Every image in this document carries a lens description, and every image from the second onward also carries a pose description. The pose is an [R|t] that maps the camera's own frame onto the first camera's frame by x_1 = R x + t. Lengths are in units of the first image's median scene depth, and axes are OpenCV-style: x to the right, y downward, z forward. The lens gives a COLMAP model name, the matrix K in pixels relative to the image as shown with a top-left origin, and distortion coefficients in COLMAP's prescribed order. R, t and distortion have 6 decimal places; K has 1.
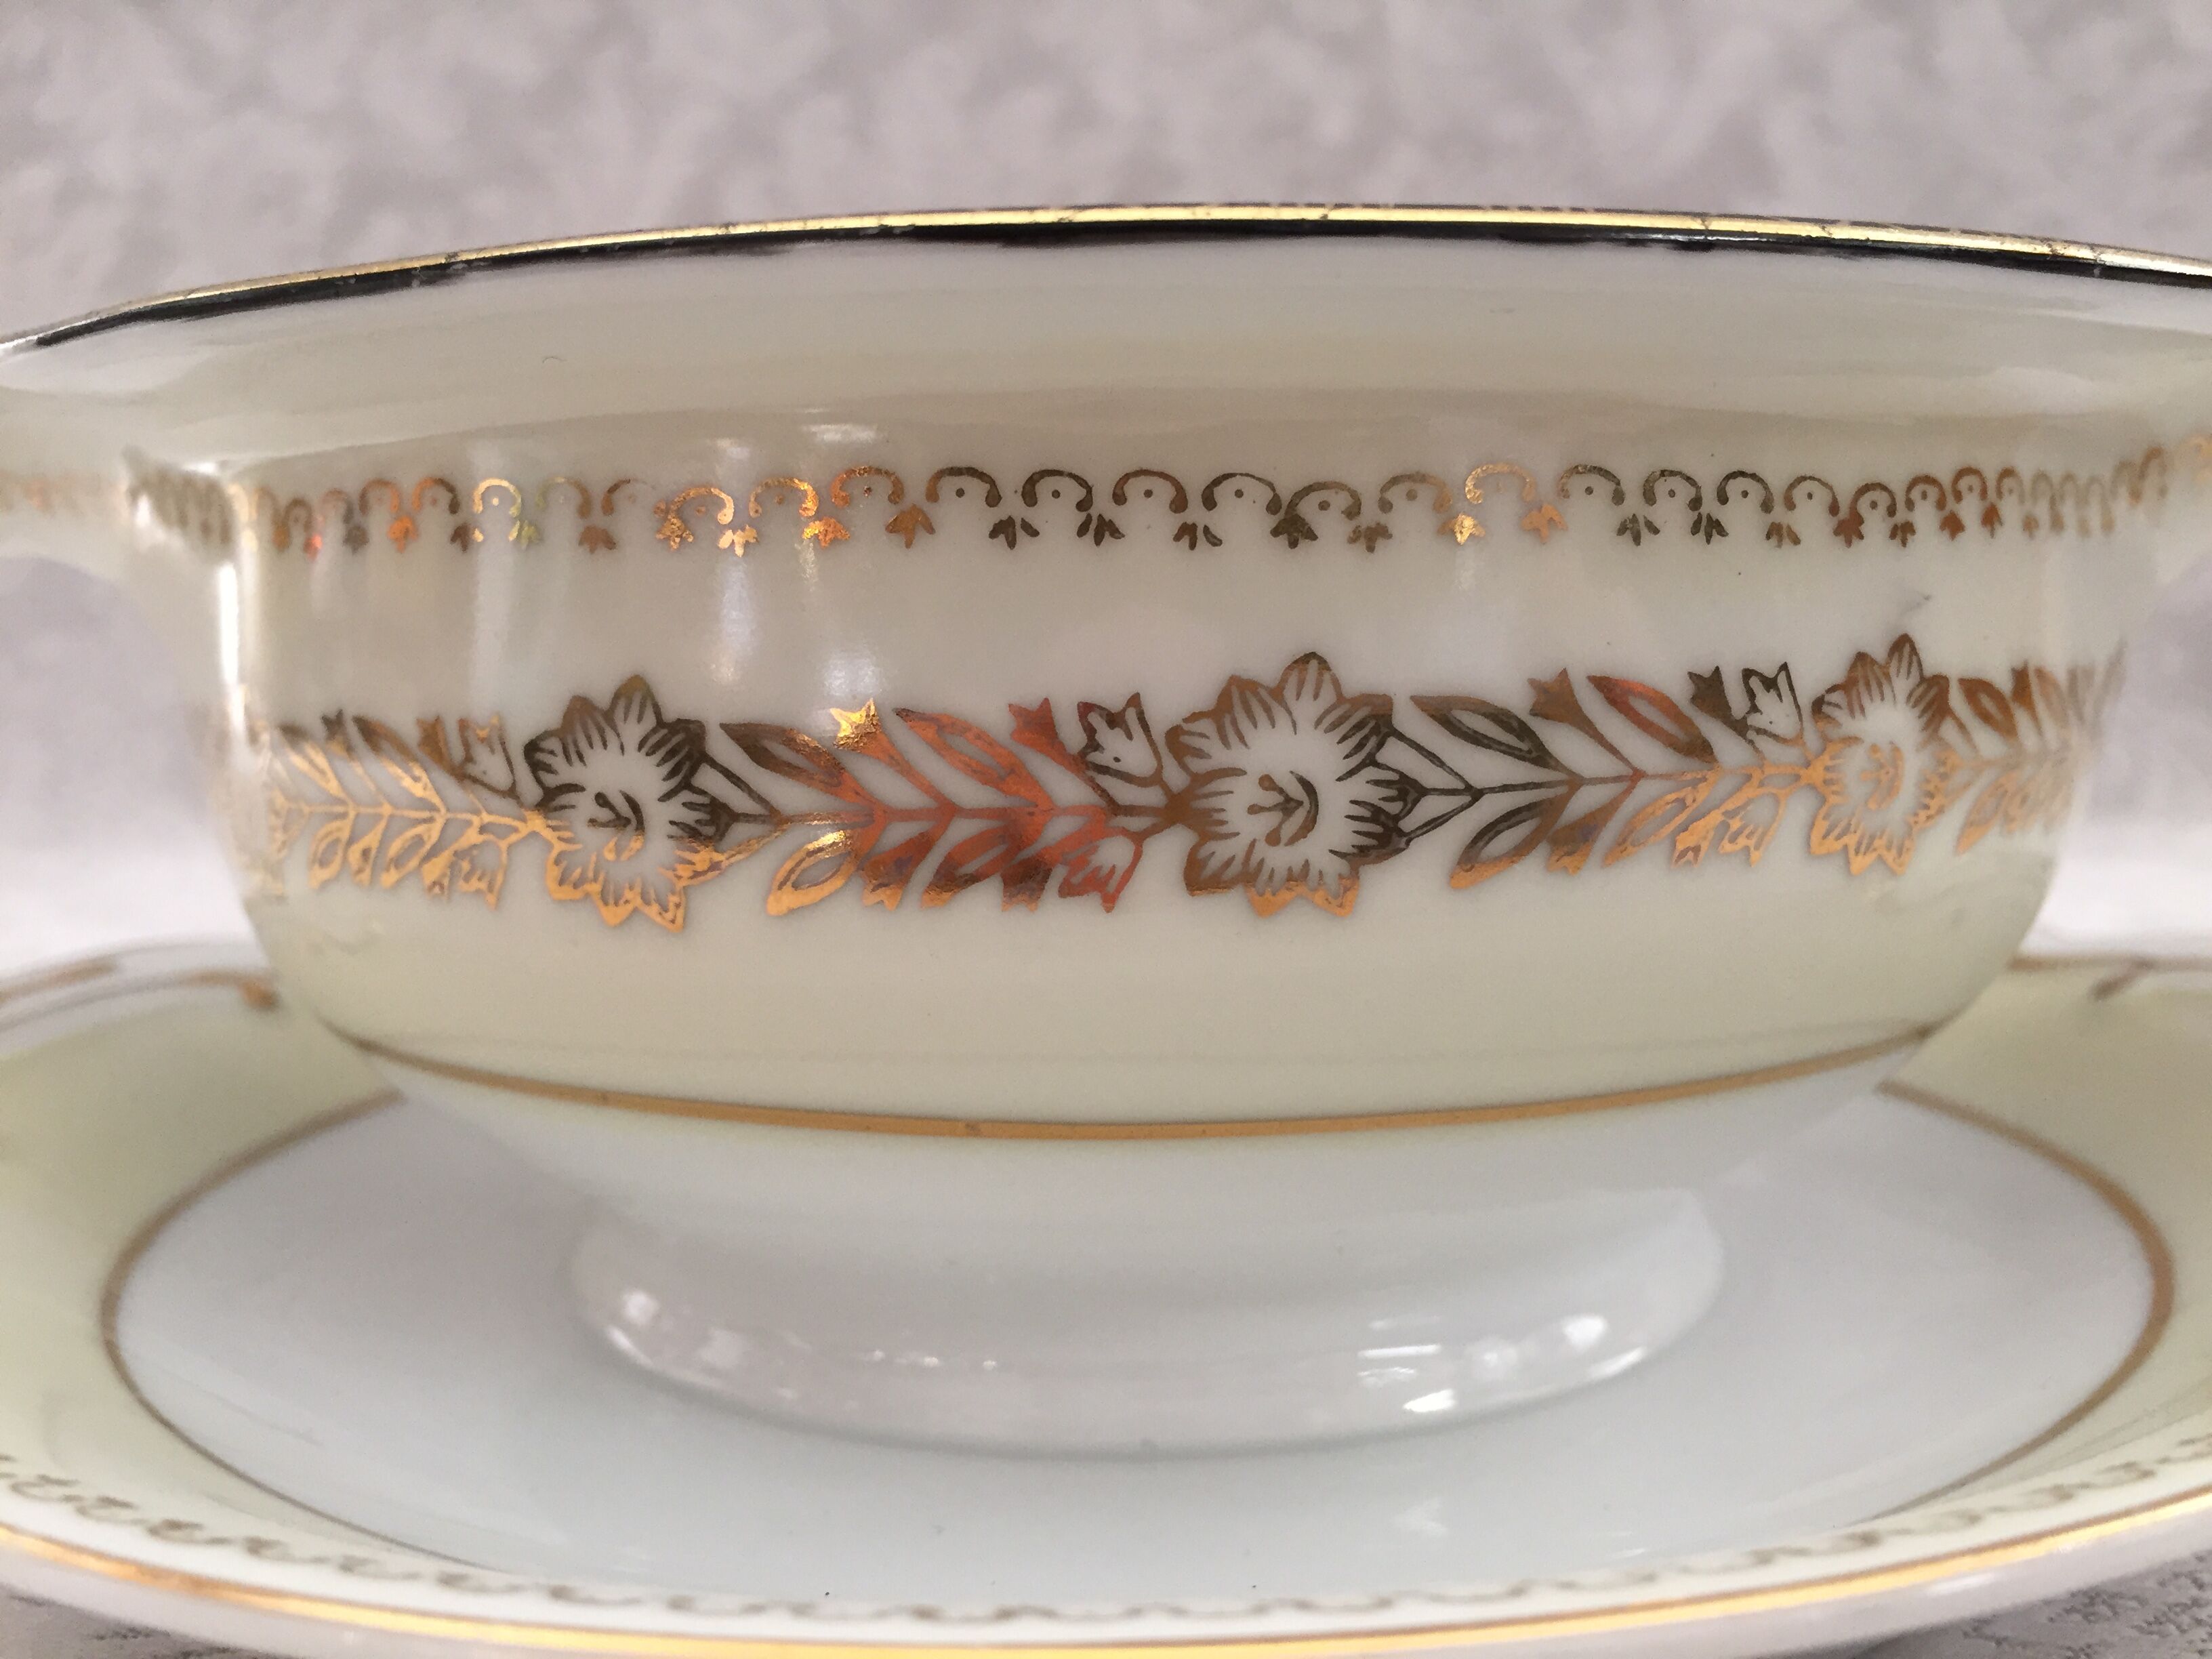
lens RADIAL K [[2101.0, 0, 1106.0], [0, 2101.0, 829.5], [0, 0, 1]] dist [0.059055, -0.166817]
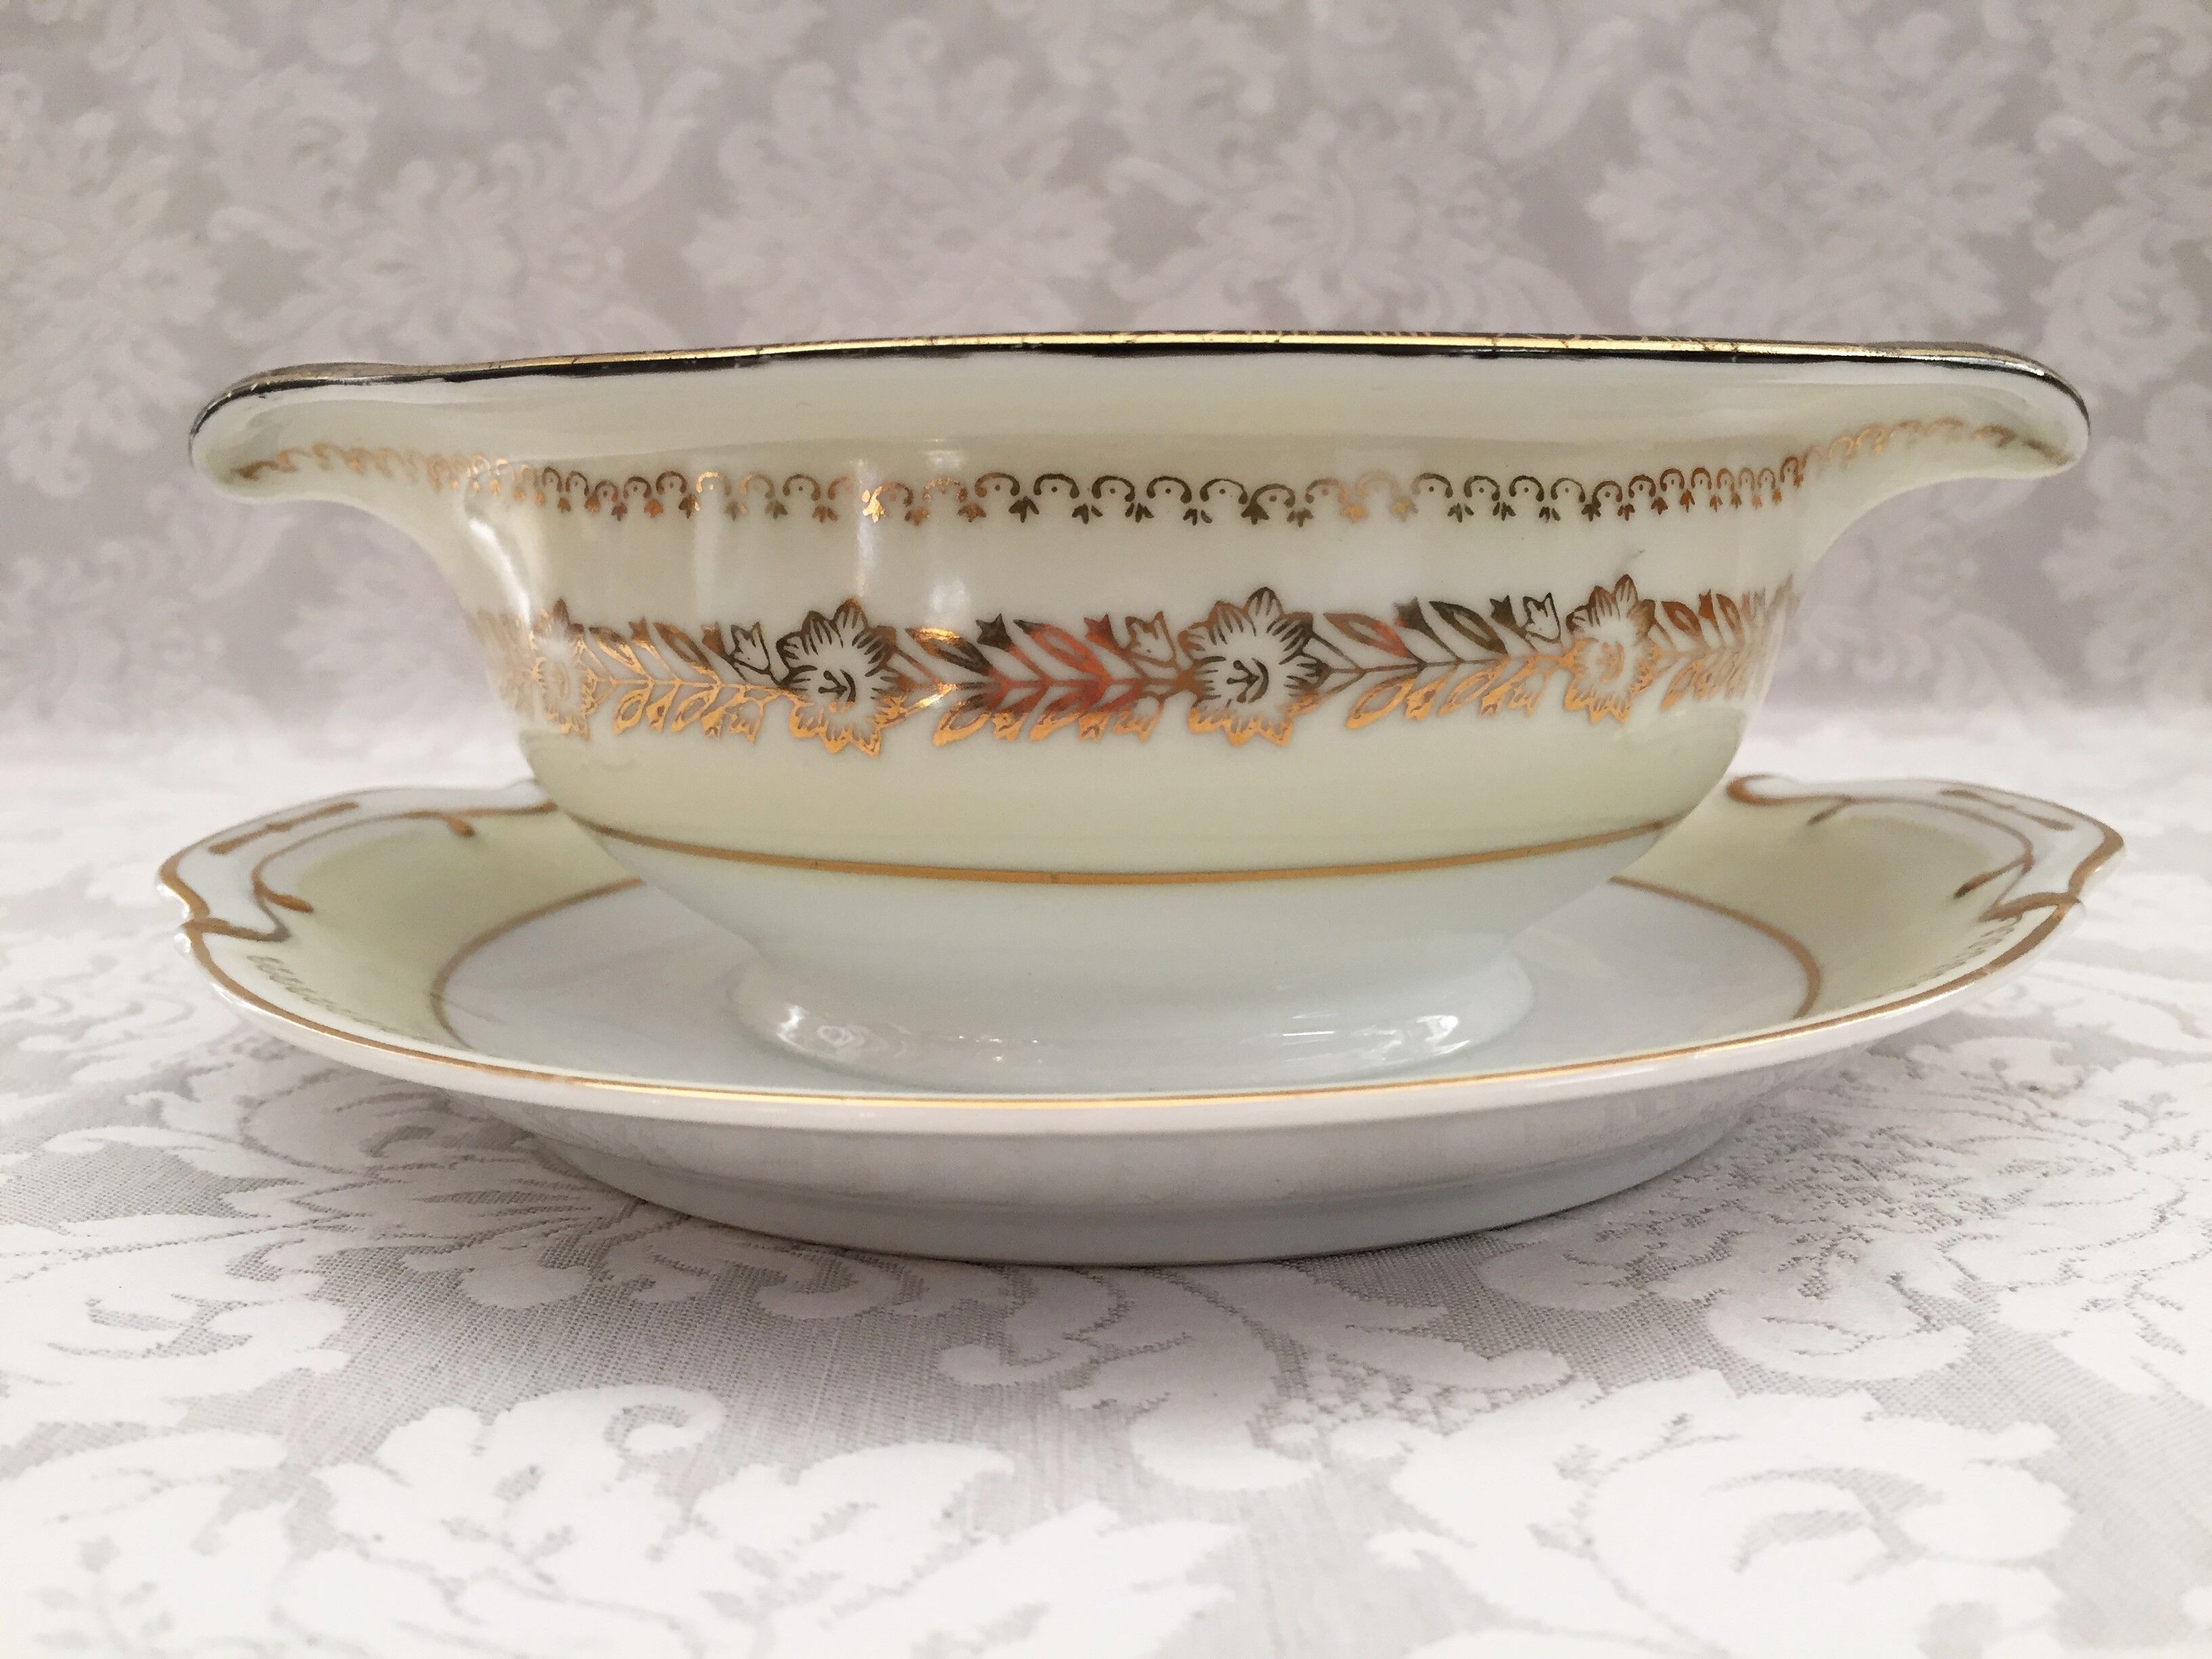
lens RADIAL K [[2101.0, 0, 1106.0], [0, 2101.0, 829.5], [0, 0, 1]] dist [0.059055, -0.166817]
pose [[0.999130, -0.001496, 0.041667, -0.094476], [-0.000593, 0.998745, 0.050078, 0.023729], [-0.041690, -0.050059, 0.997876, -0.644668]]
